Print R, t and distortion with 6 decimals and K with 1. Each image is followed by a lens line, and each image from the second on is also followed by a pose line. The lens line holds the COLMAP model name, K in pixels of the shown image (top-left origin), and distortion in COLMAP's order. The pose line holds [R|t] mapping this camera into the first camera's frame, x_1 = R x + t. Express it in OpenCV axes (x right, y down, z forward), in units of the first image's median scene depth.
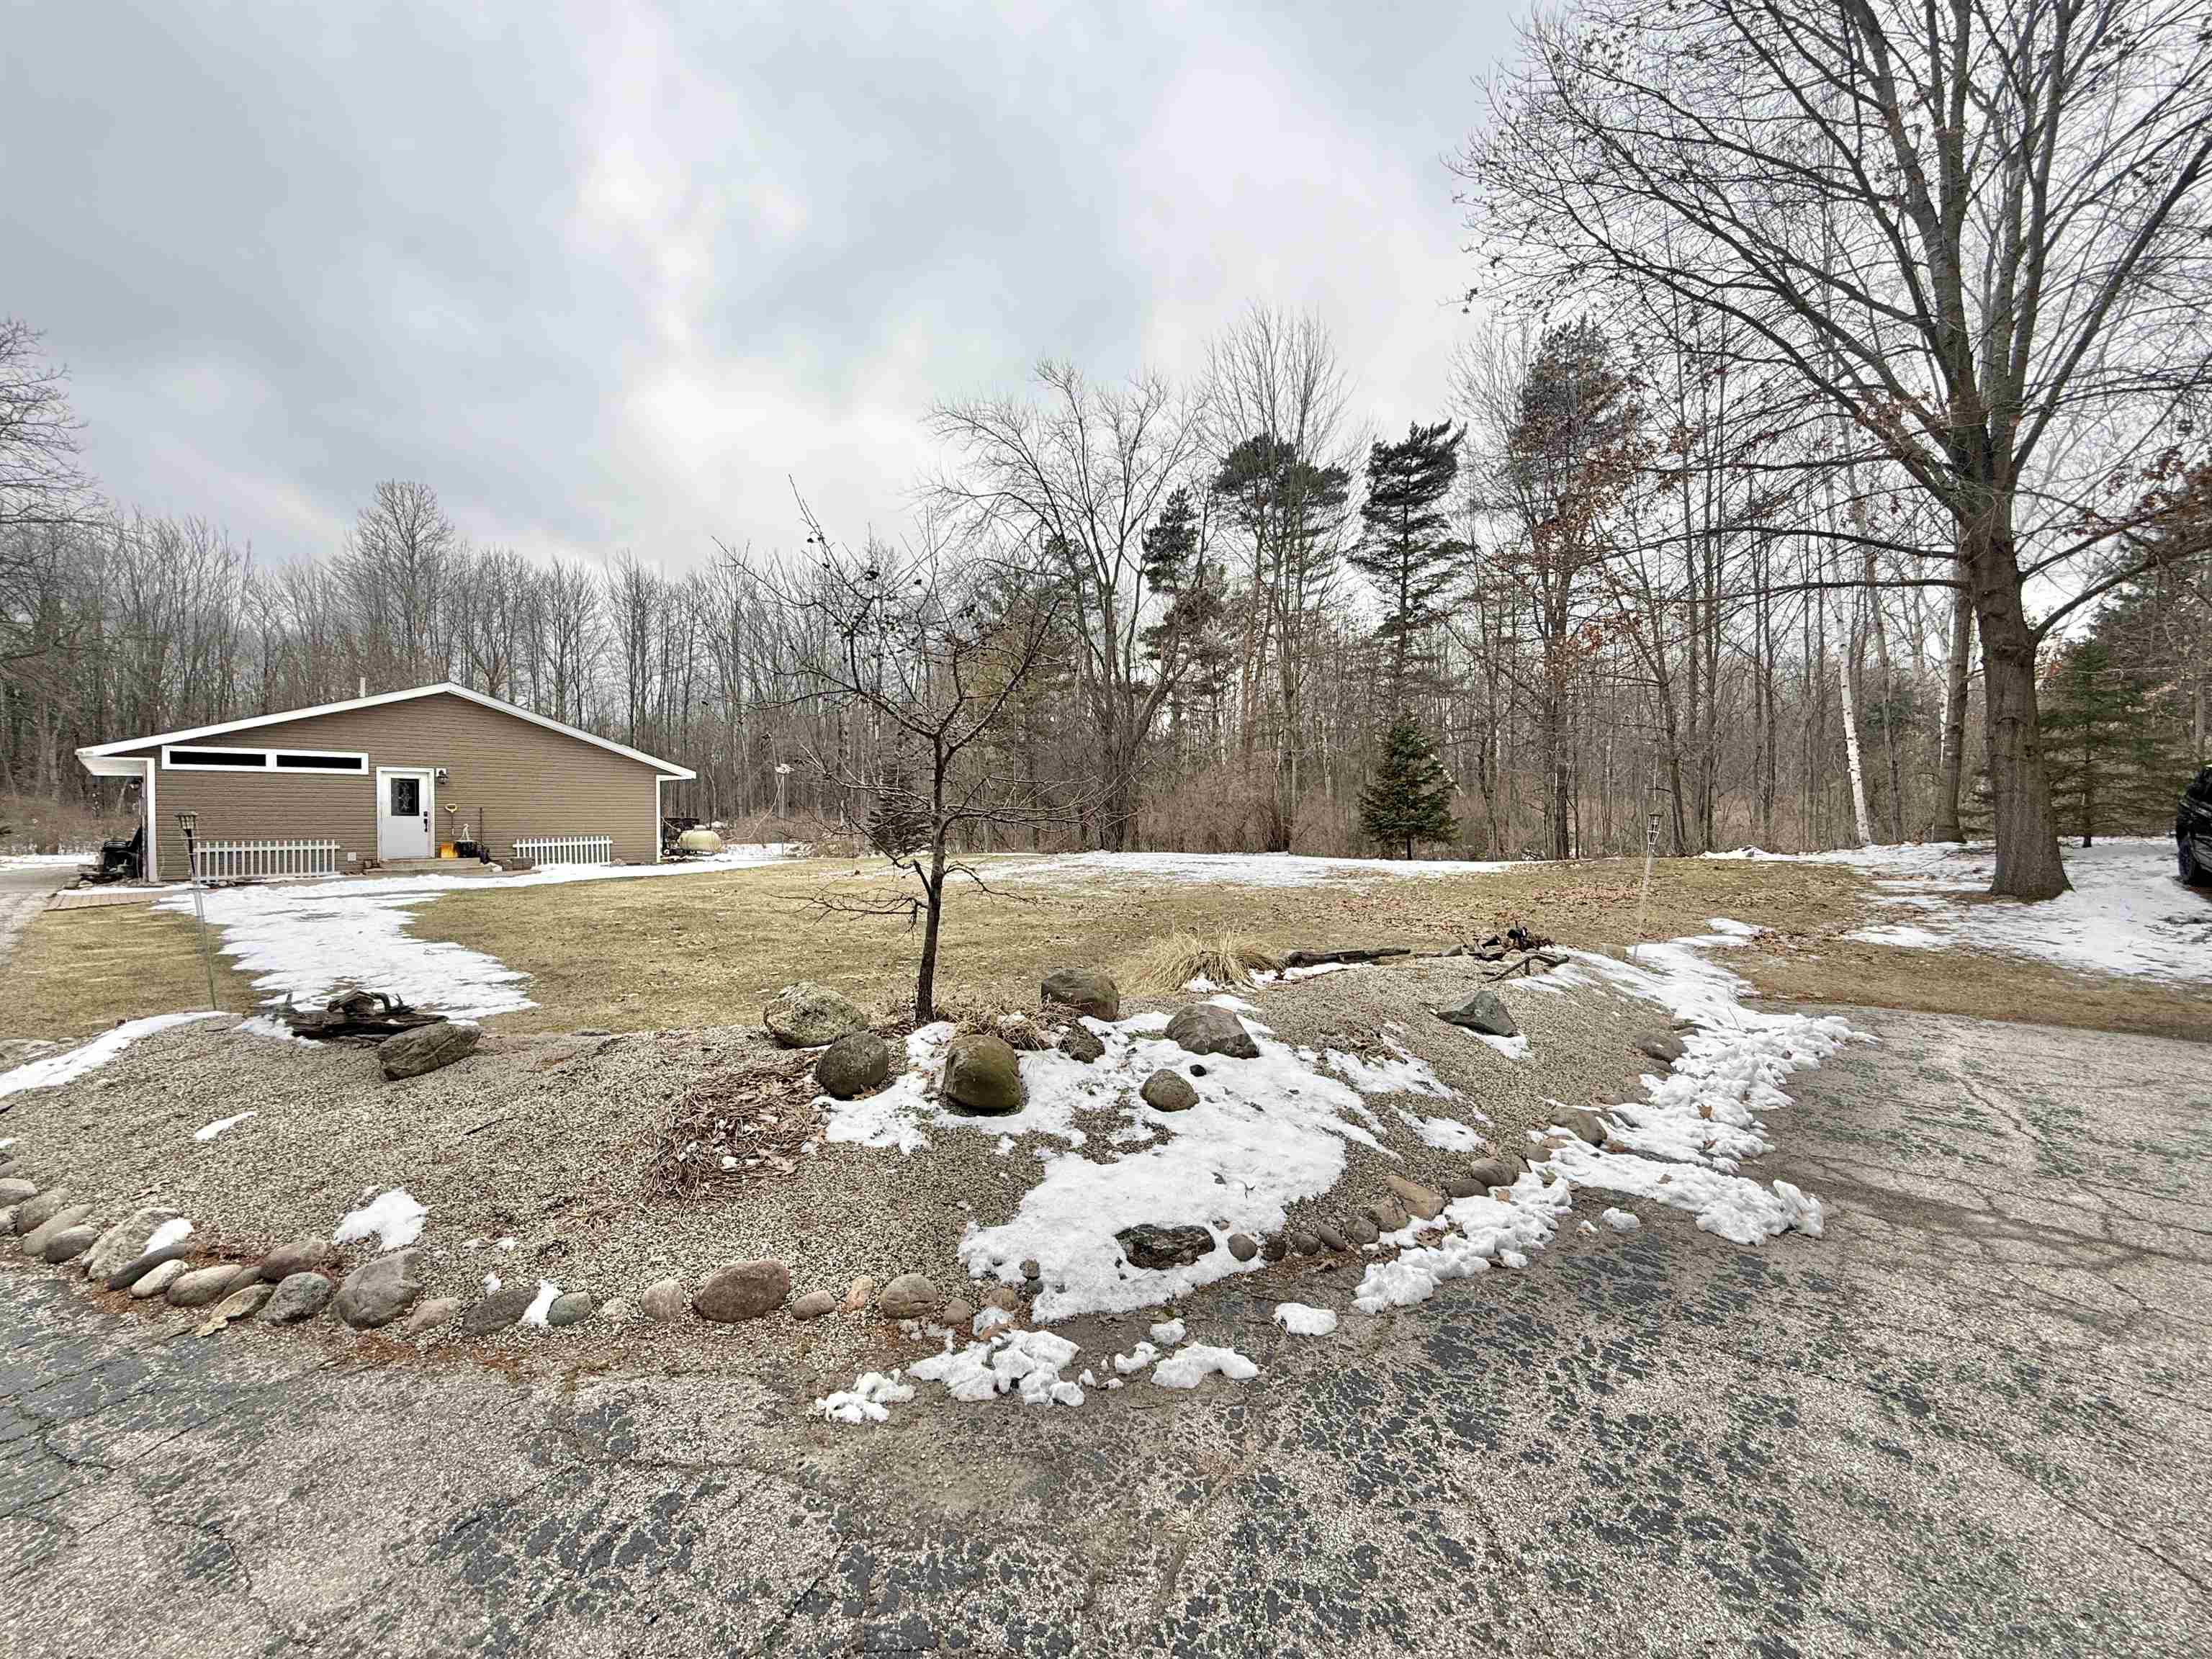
lens RADIAL K [[885.0, 0, 1103.5], [0, 885.0, 824.5], [0, 0, 1]] dist [0.003442, 0.000134]
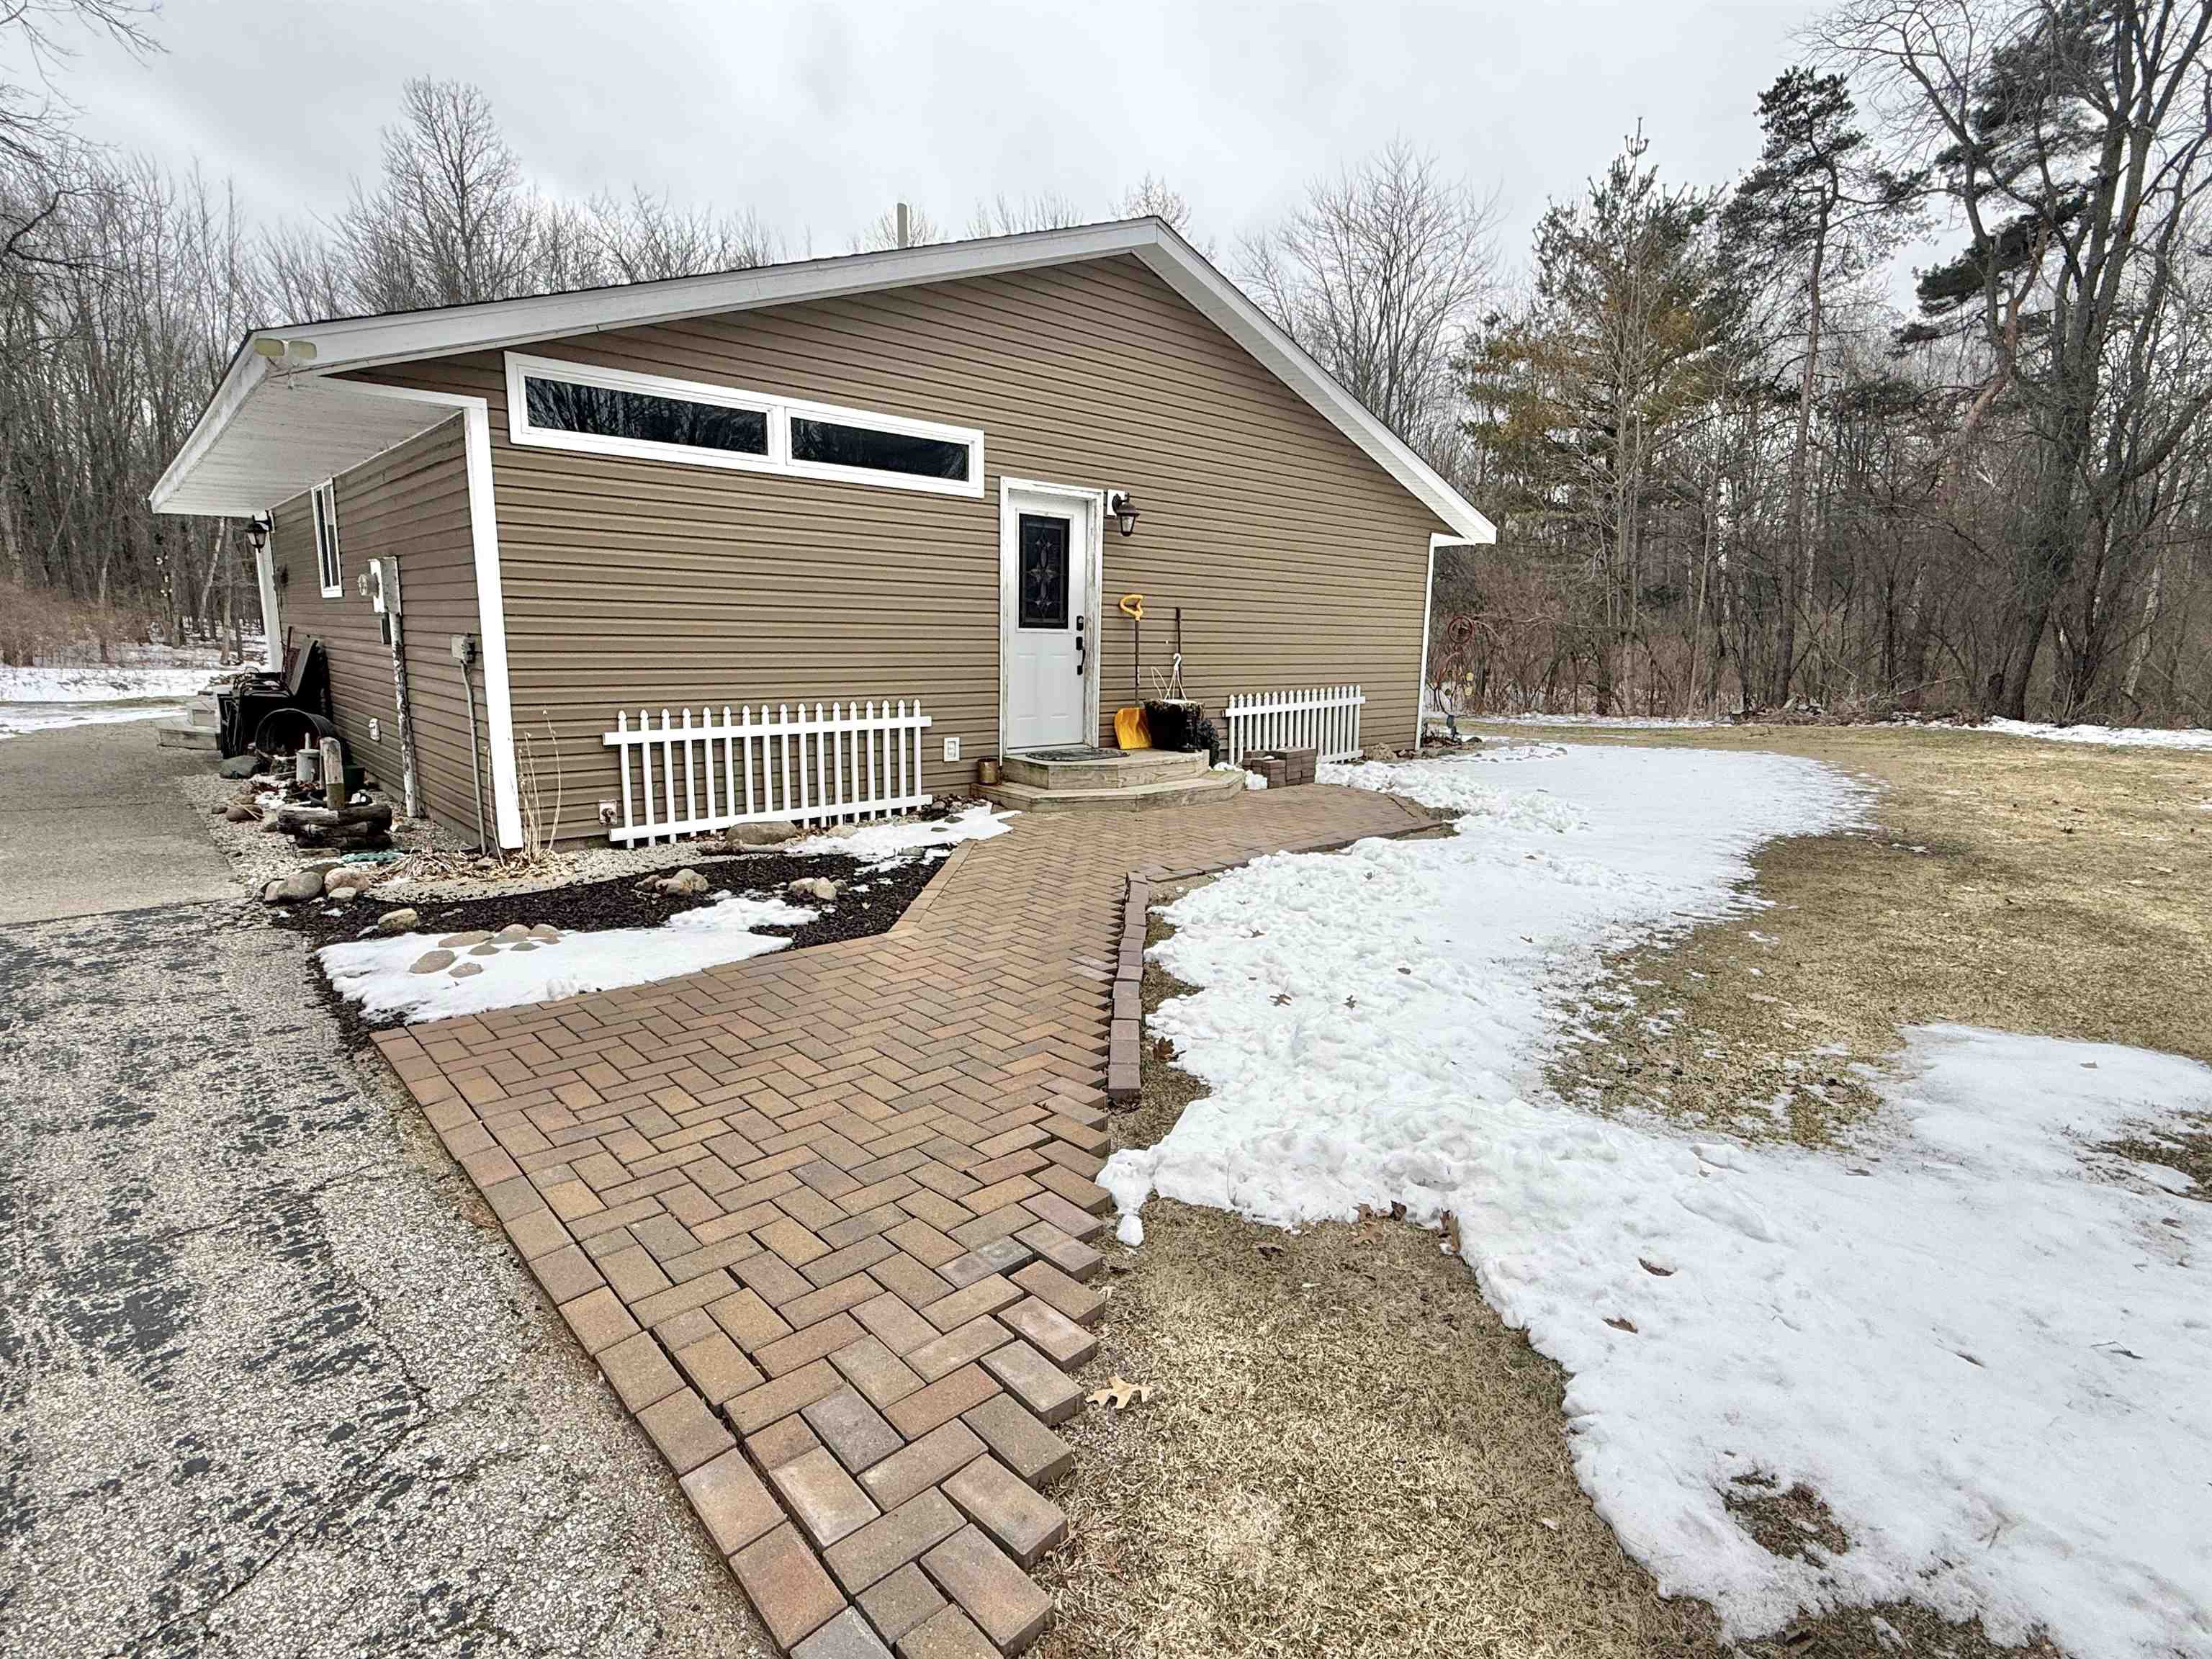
lens RADIAL K [[1082.9, 0, 1111.7], [0, 1082.9, 822.2], [0, 0, 1]] dist [0.003578, 0.000341]
pose [[0.996696, 0.030953, -0.075087, -0.724786], [-0.018029, 0.985782, 0.167061, -0.006247], [0.079190, -0.165155, 0.983083, 0.573033]]
